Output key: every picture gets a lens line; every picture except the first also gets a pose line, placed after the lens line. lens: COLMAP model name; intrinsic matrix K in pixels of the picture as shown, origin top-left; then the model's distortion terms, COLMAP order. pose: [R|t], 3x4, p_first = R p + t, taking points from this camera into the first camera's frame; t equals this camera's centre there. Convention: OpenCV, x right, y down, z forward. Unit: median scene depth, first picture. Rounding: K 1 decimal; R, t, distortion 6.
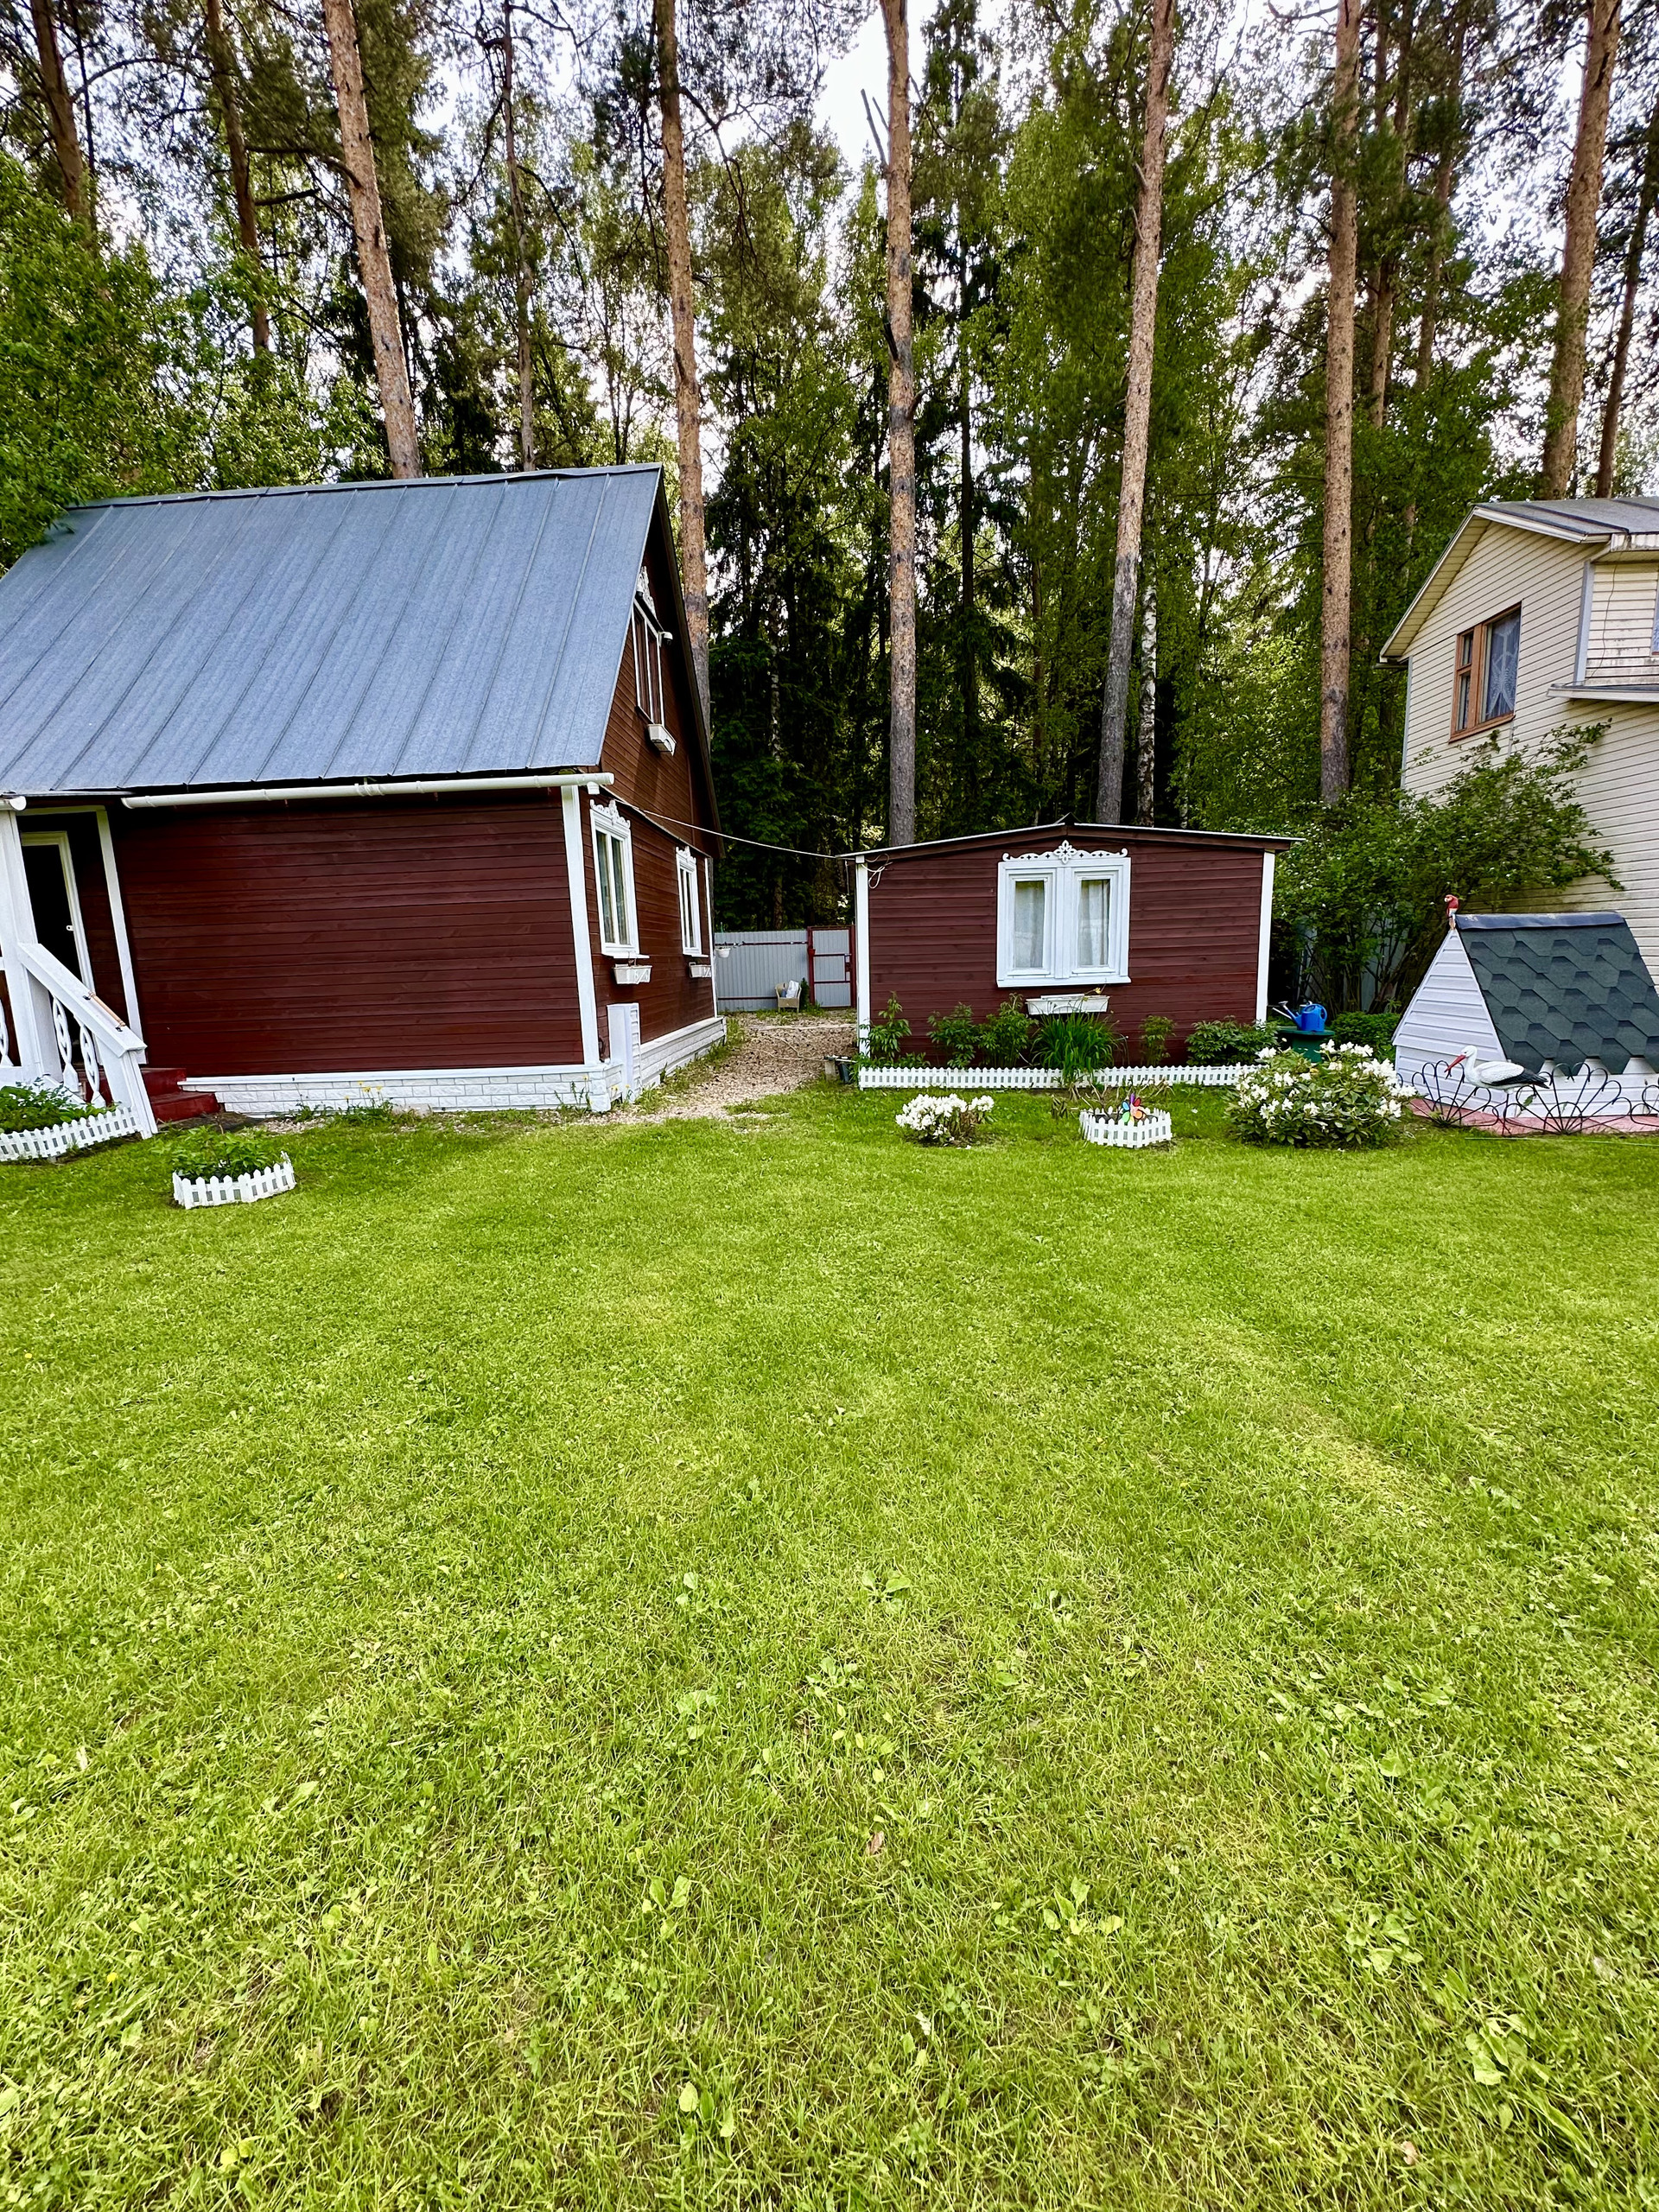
lens RADIAL K [[894.9, 0, 818.4], [0, 894.9, 1106.1], [0, 0, 1]] dist [-0.001245, 0.000150]
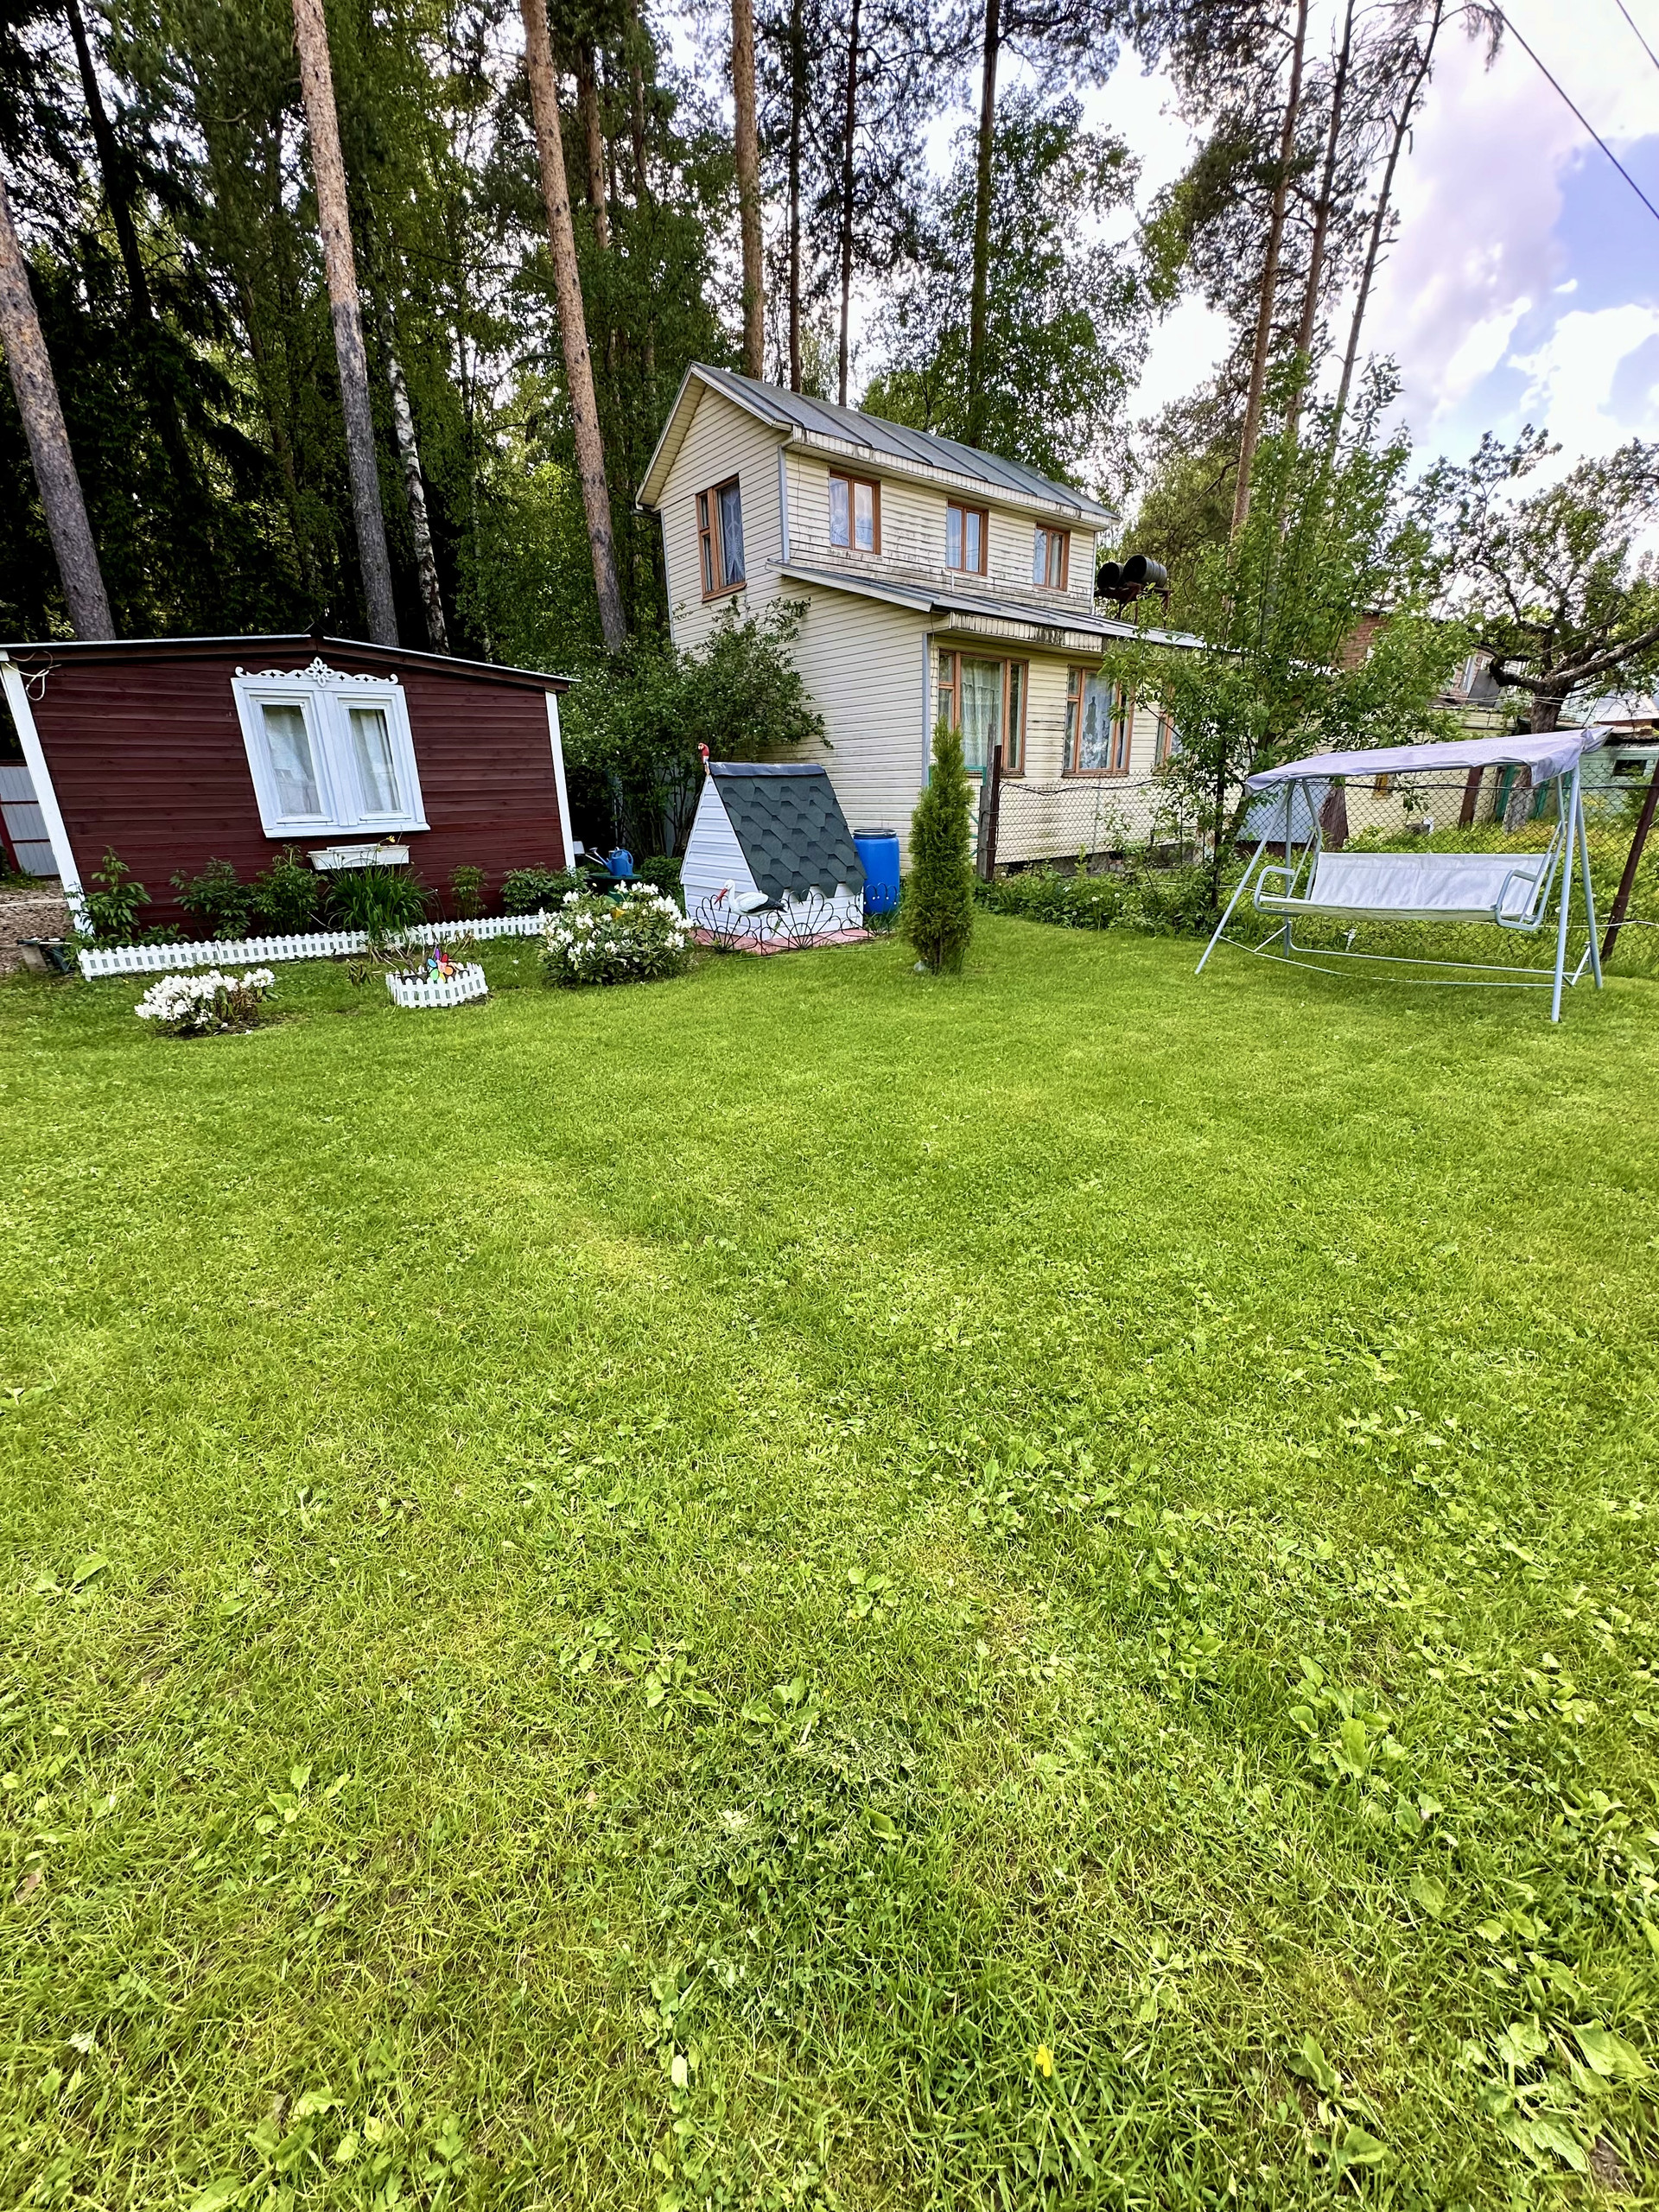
lens RADIAL K [[899.1, 0, 834.9], [0, 899.1, 1113.8], [0, 0, 1]] dist [-0.001012, -0.000187]
pose [[0.760426, -0.208085, 0.615185, 0.047300], [0.105442, 0.974268, 0.199209, 0.009956], [-0.640807, -0.086617, 0.762800, -0.005549]]
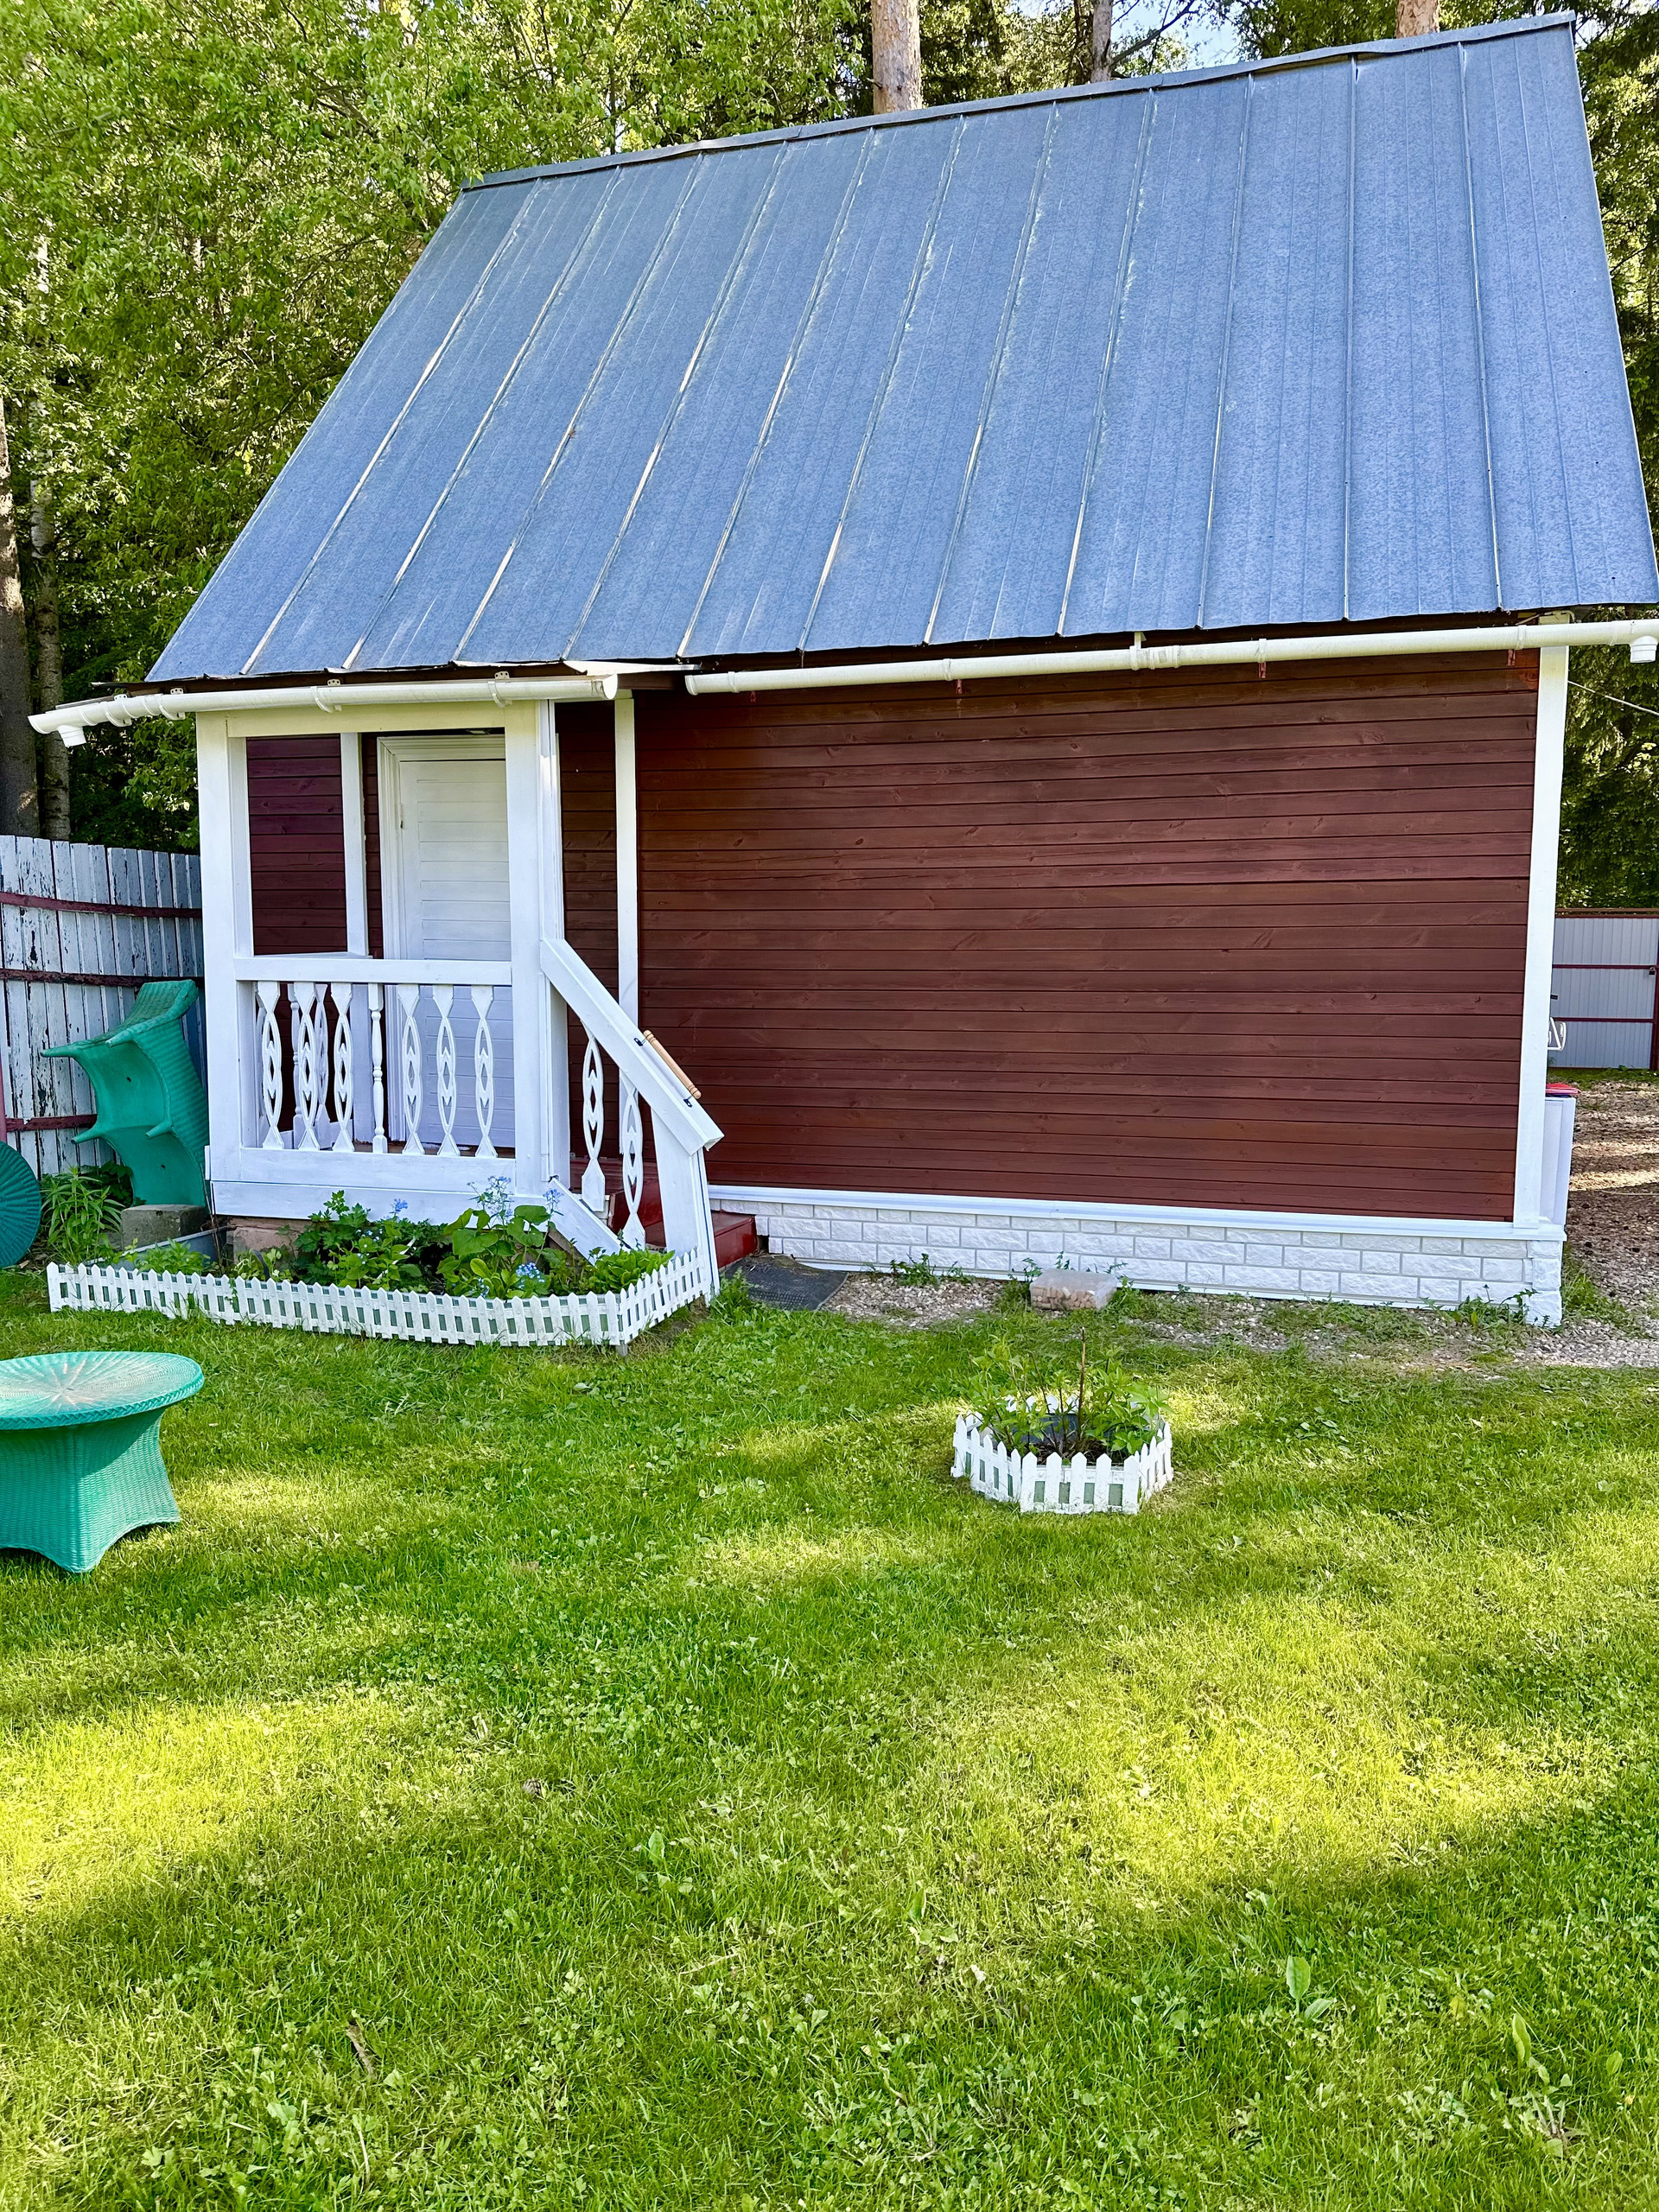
lens RADIAL K [[1559.9, 0, 815.6], [0, 1559.9, 1113.9], [0, 0, 1]] dist [0.092296, -0.139496]
pose [[0.966663, 0.061939, -0.248449, -0.487805], [-0.076708, 0.995789, -0.050203, -0.038671], [0.244293, 0.067587, 0.967343, 0.111483]]
